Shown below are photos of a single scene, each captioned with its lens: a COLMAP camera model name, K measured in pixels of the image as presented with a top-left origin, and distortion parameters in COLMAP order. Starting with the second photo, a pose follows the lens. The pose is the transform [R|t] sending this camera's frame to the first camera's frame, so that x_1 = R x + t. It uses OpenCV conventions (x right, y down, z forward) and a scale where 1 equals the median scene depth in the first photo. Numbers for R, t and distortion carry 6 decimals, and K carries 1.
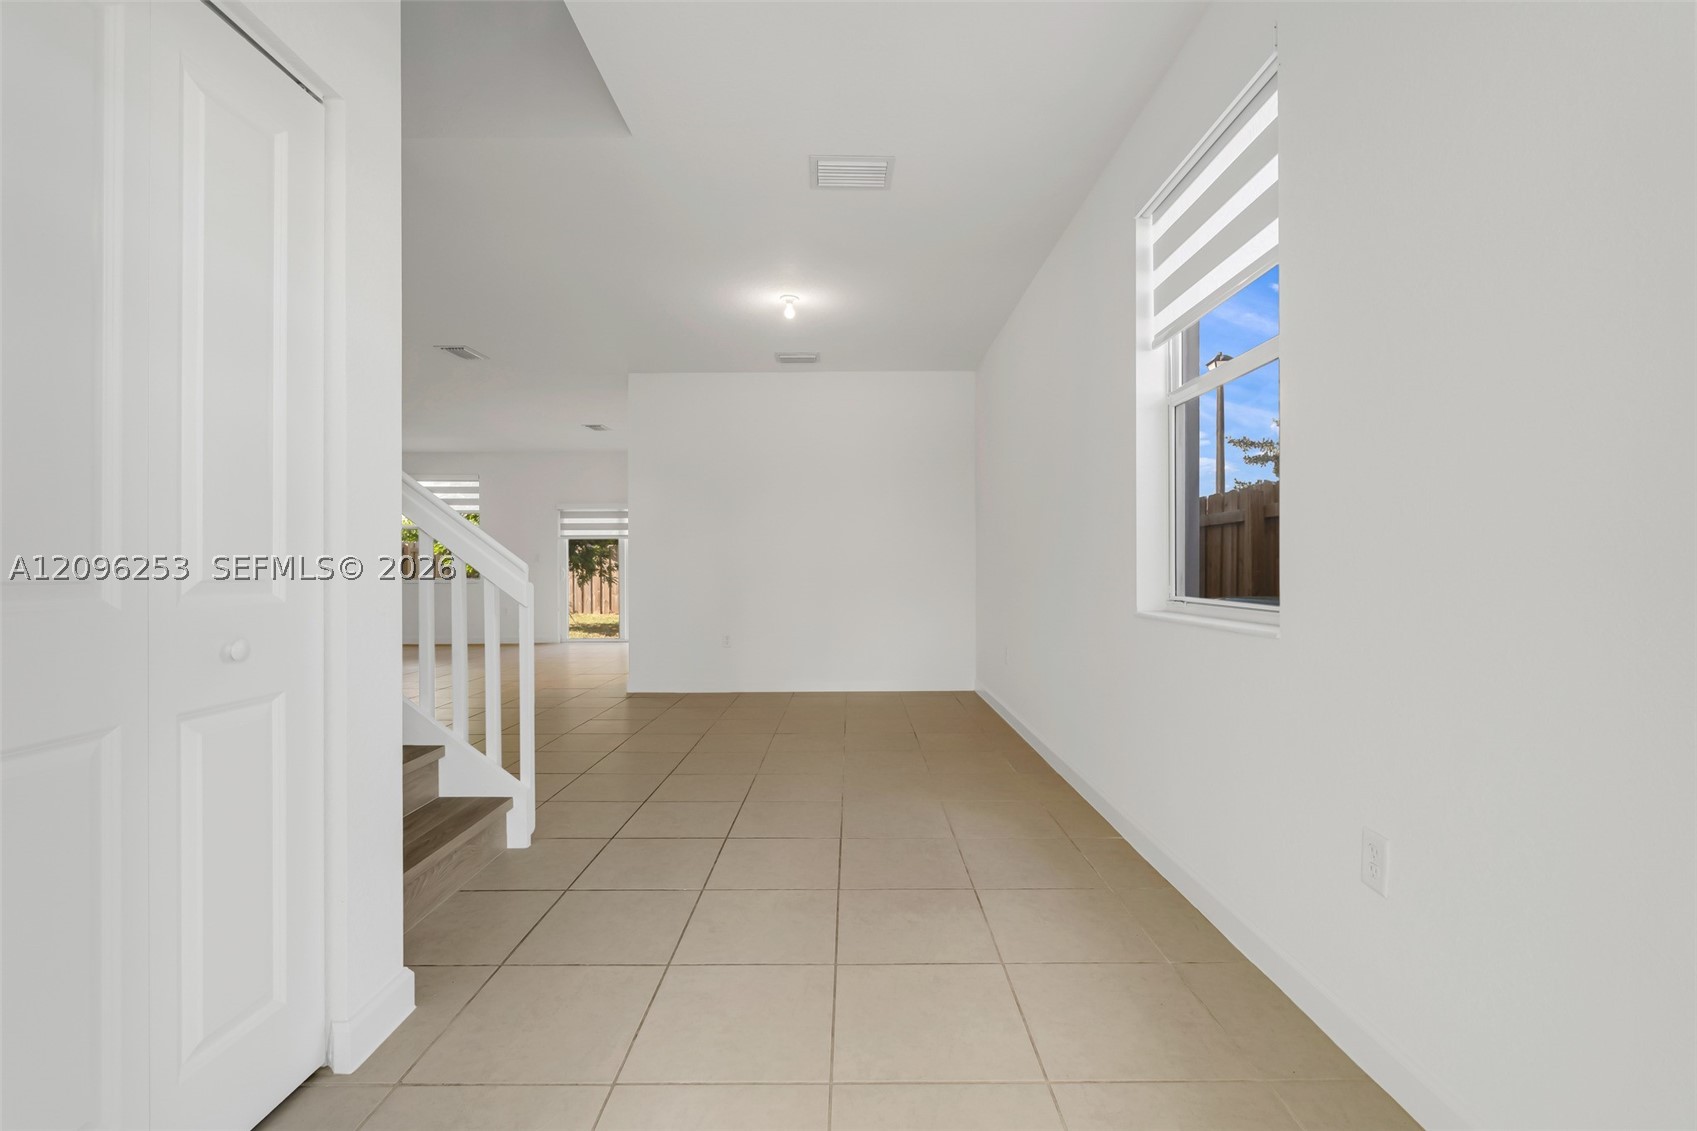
lens RADIAL K [[711.3, 0, 851.3], [0, 711.3, 567.0], [0, 0, 1]] dist [0.001087, 0.001076]
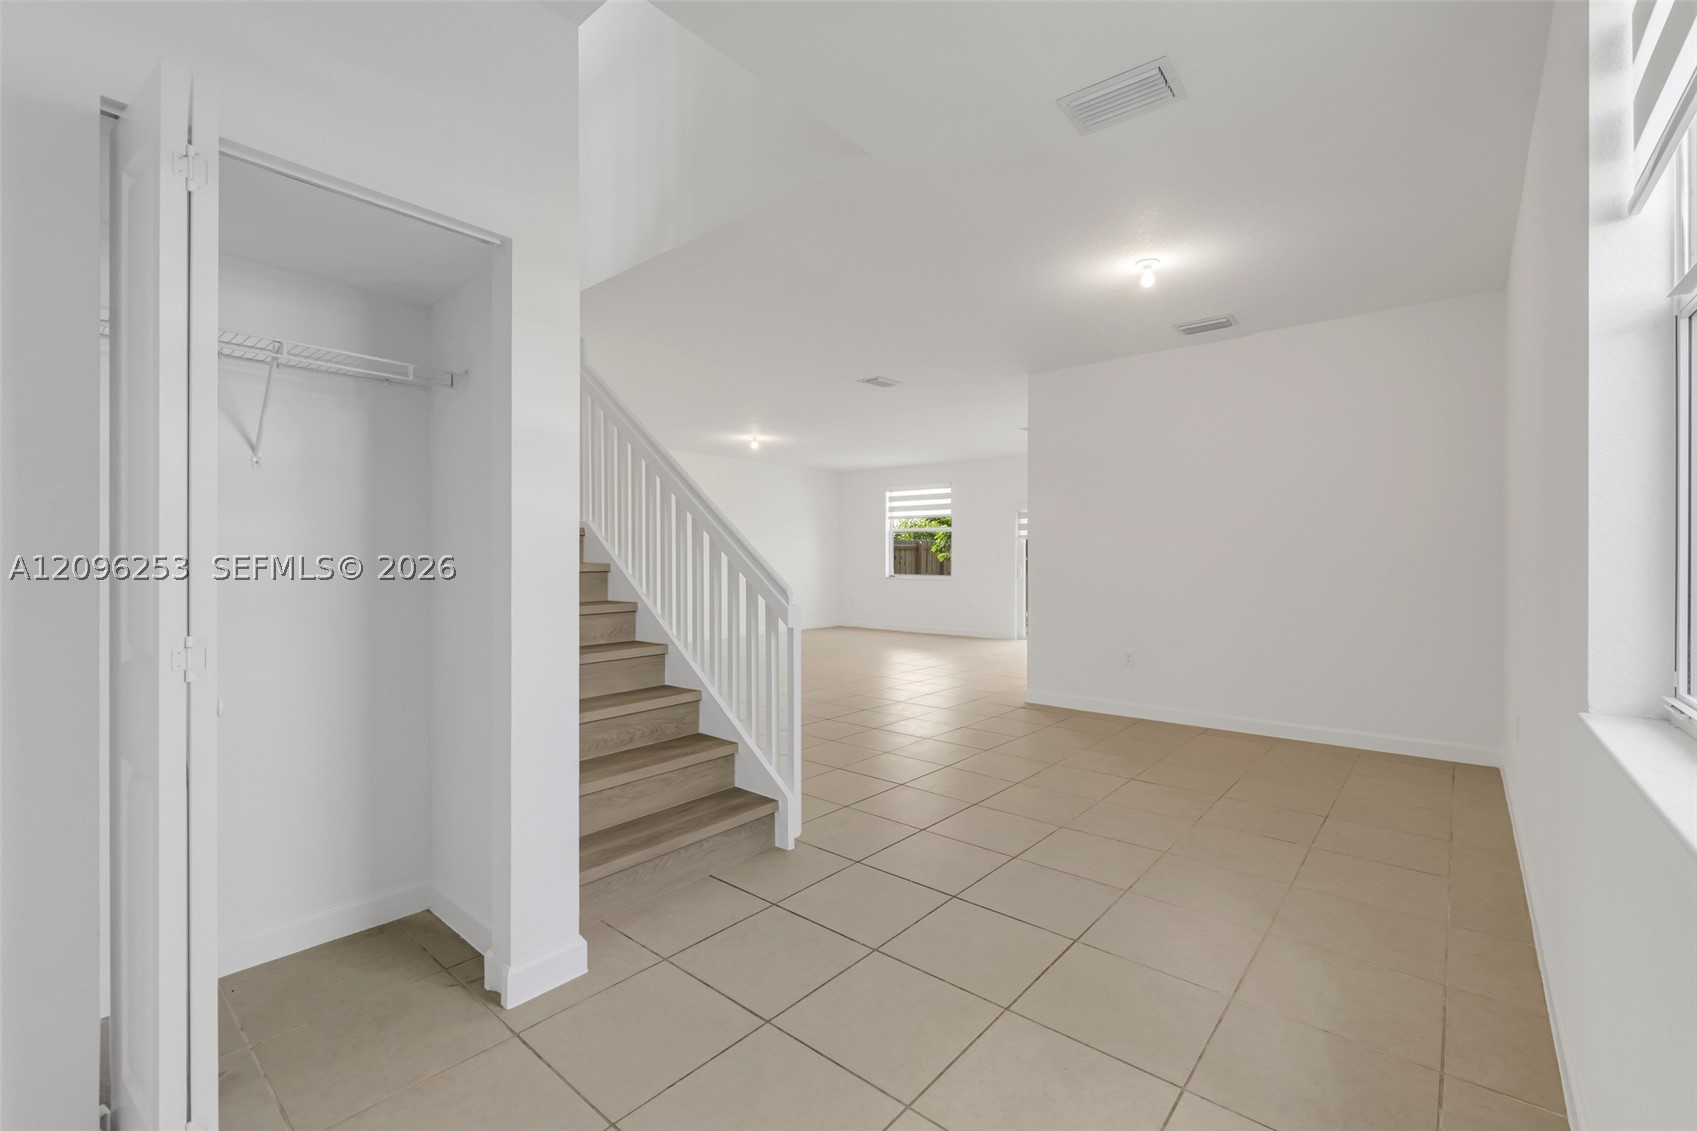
lens RADIAL K [[711.3, 0, 847.1], [0, 711.3, 566.3], [0, 0, 1]] dist [0.001087, 0.001076]
pose [[0.766411, 0.009936, -0.642274, 0.182248], [-0.002913, 0.999924, 0.011992, -0.030876], [0.642344, -0.007320, 0.766381, 0.131403]]
